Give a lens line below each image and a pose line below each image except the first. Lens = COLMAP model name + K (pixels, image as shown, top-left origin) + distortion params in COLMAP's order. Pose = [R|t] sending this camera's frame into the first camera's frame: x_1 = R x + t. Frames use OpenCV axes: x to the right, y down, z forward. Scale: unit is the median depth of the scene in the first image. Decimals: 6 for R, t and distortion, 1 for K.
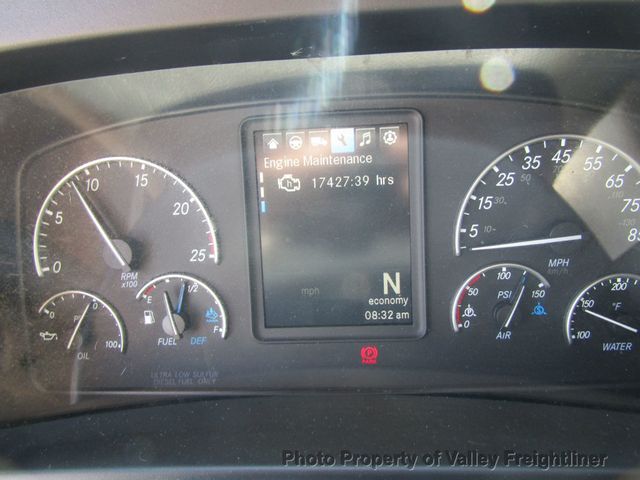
lens RADIAL K [[457.6, 0, 320.0], [0, 457.6, 240.0], [0, 0, 1]] dist [0.000576, -0.004386]
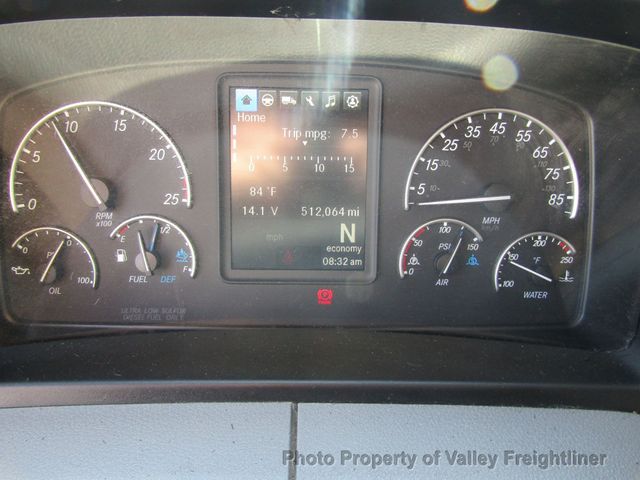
lens RADIAL K [[457.6, 0, 320.0], [0, 457.6, 240.0], [0, 0, 1]] dist [0.000576, -0.004386]
pose [[0.994226, 0.043484, 0.098099, -0.020698], [-0.045579, 0.998776, 0.019223, 0.094912], [-0.097143, -0.023584, 0.994991, -0.111073]]
